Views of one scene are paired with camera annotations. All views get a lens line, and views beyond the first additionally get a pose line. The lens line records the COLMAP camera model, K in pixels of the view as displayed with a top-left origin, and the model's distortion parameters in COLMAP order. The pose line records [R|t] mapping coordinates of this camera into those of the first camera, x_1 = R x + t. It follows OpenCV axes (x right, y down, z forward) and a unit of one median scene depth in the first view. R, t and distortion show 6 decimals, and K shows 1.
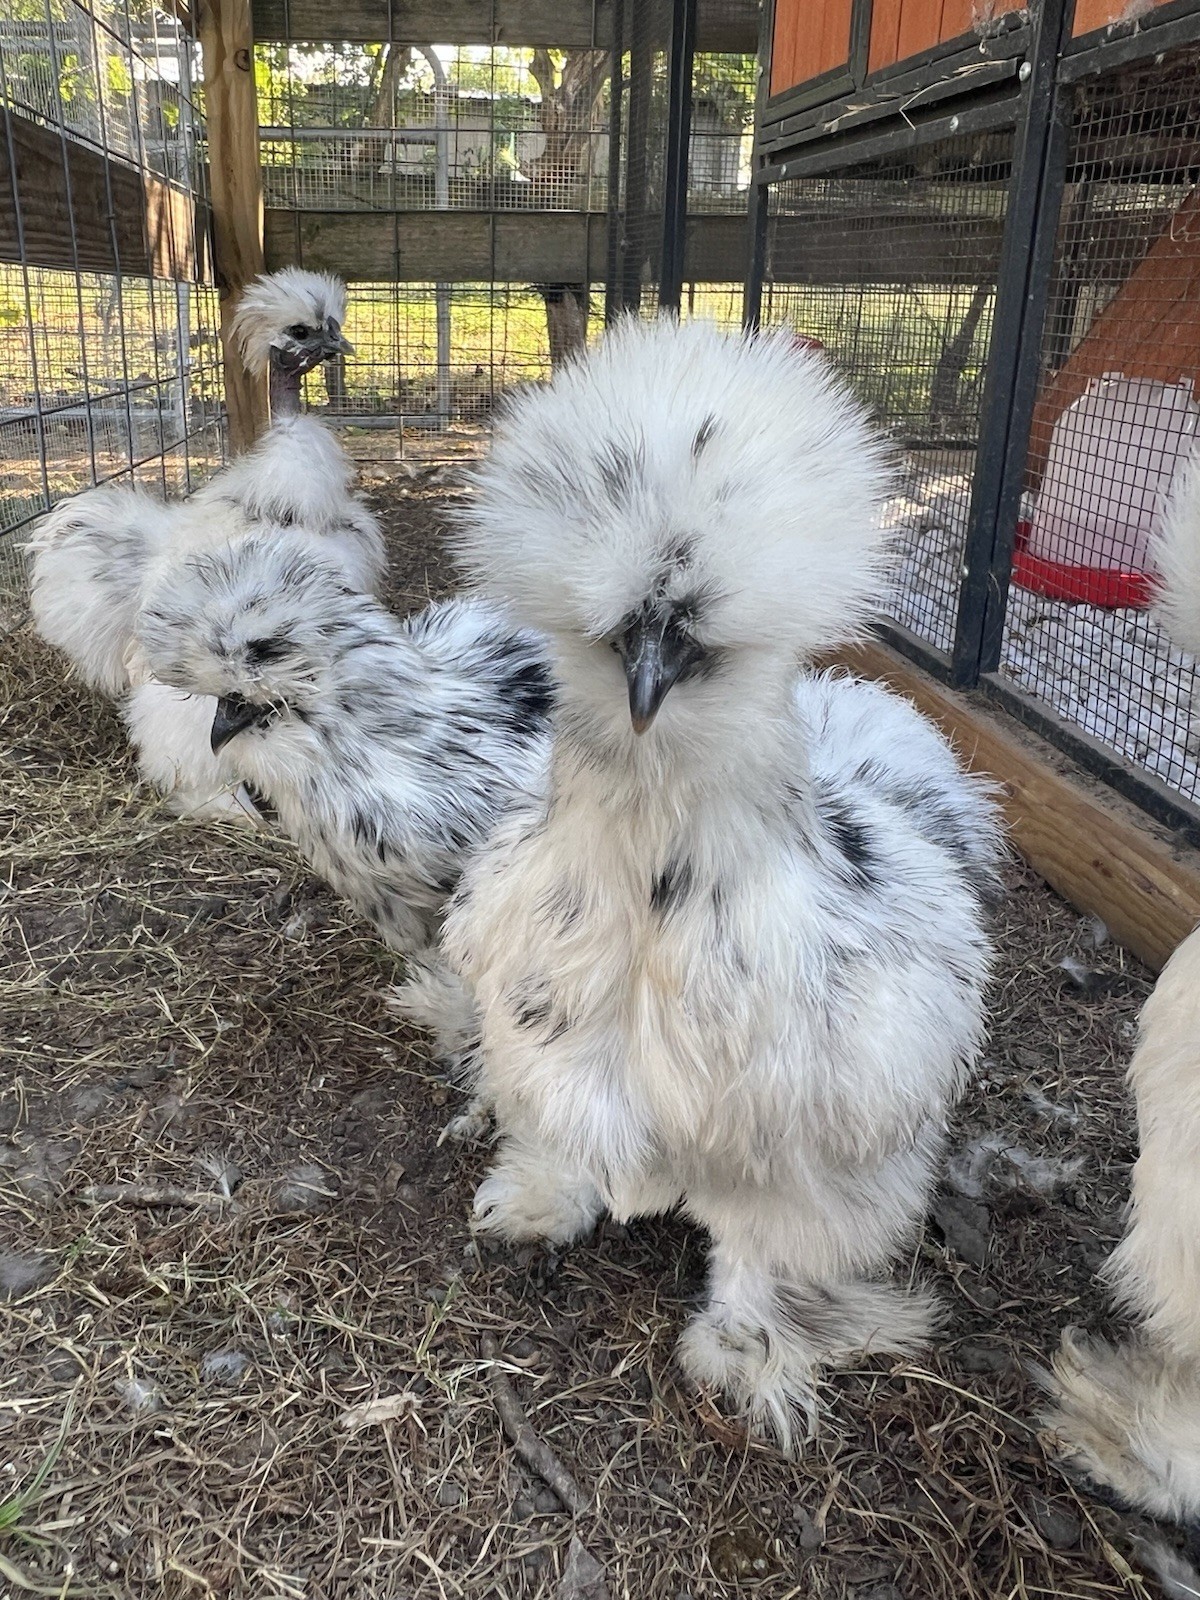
lens RADIAL K [[1265.7, 0, 552.6], [0, 1265.7, 767.6], [0, 0, 1]] dist [-0.001947, -0.004467]
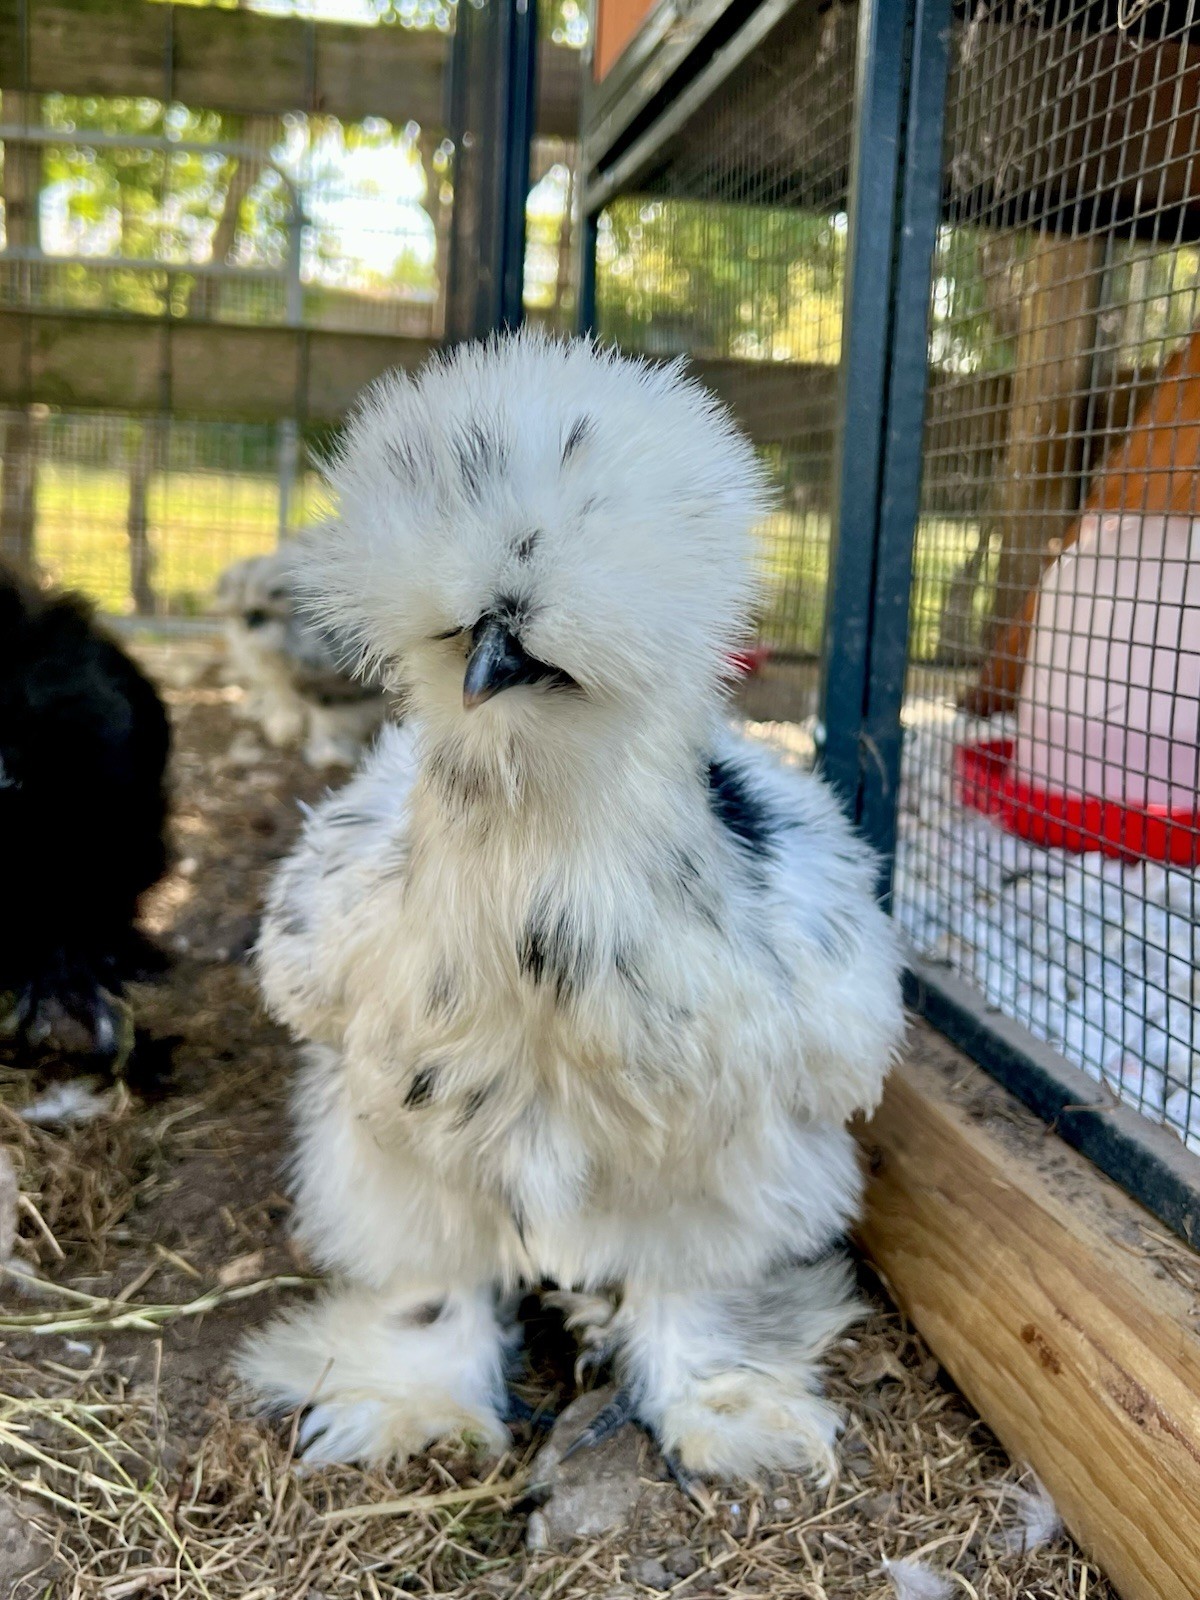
lens RADIAL K [[1637.6, 0, 610.5], [0, 1637.6, 751.3], [0, 0, 1]] dist [0.001765, 0.004745]
pose [[0.997312, 0.032417, 0.065711, 0.196721], [-0.016834, 0.974191, -0.225098, 0.009230], [-0.071312, 0.223387, 0.972118, 0.345018]]
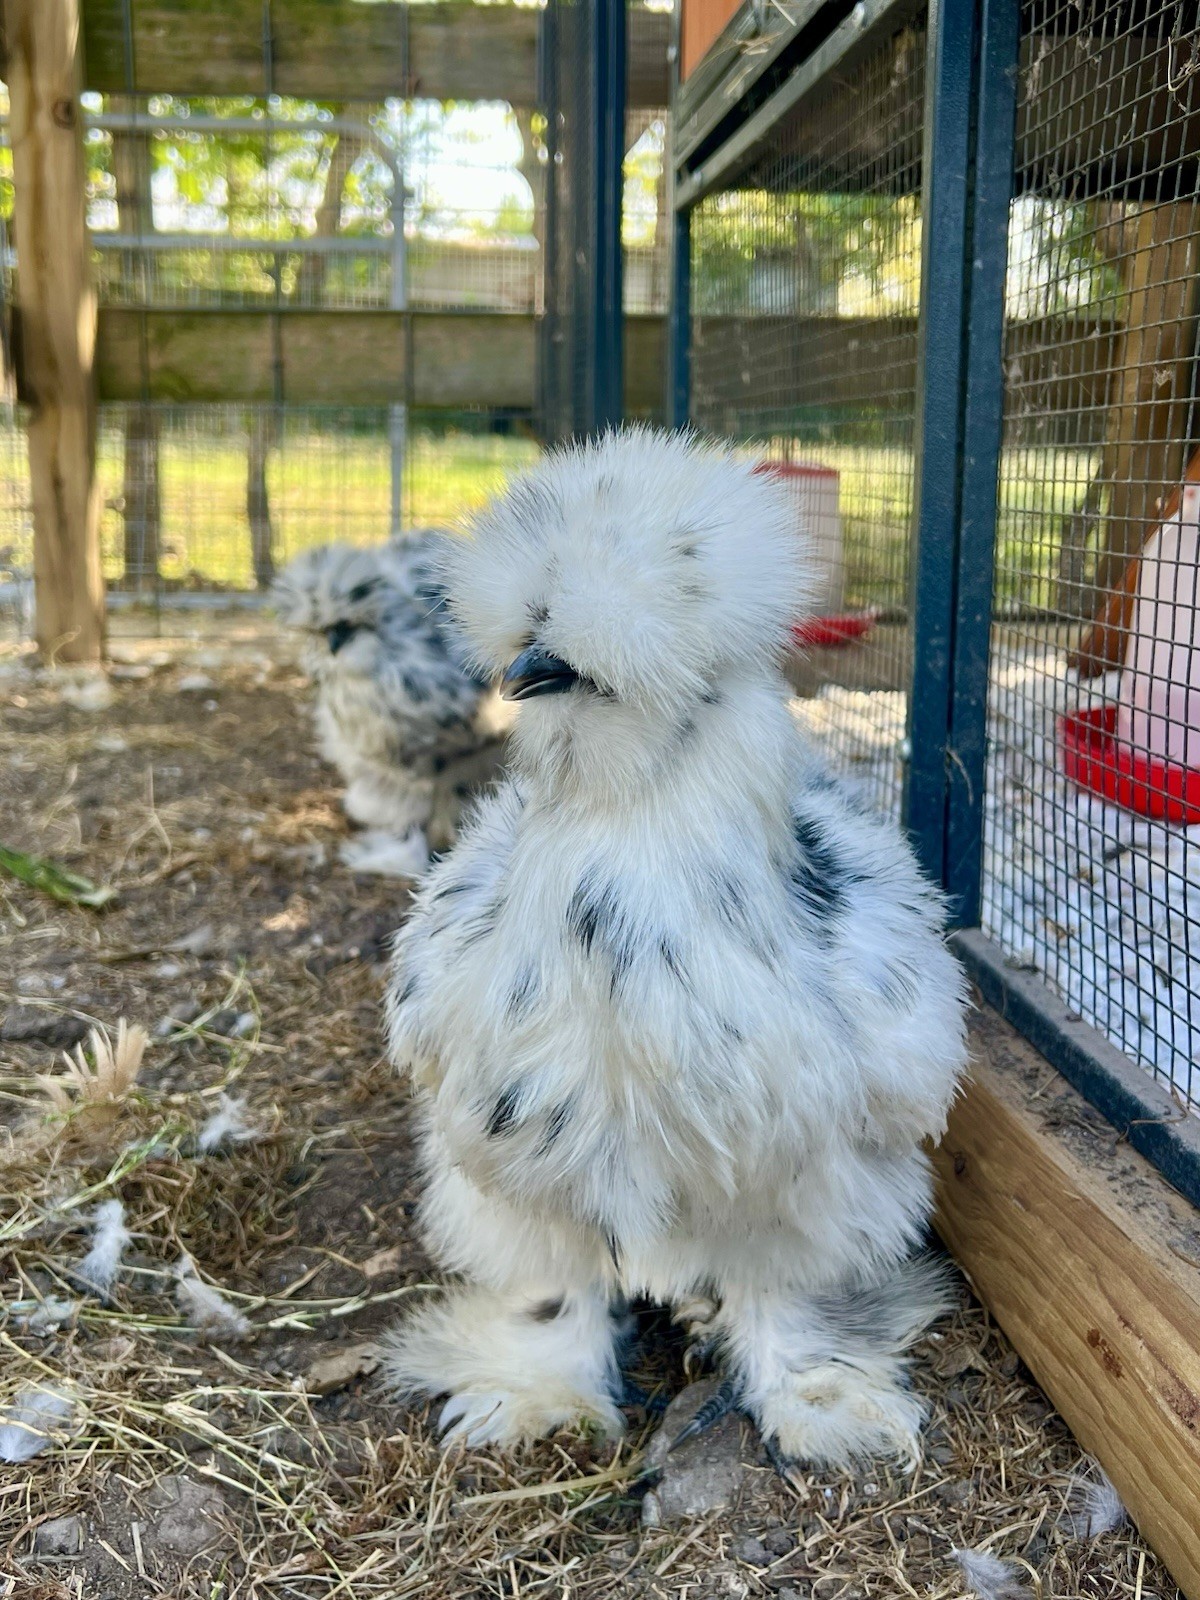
lens RADIAL K [[1632.5, 0, 596.9], [0, 1632.5, 759.6], [0, 0, 1]] dist [0.009334, -0.001979]
pose [[0.999892, 0.000442, -0.014674, 0.203838], [-0.003130, 0.982981, -0.183678, -0.016885], [0.014343, 0.183705, 0.982877, 0.296485]]
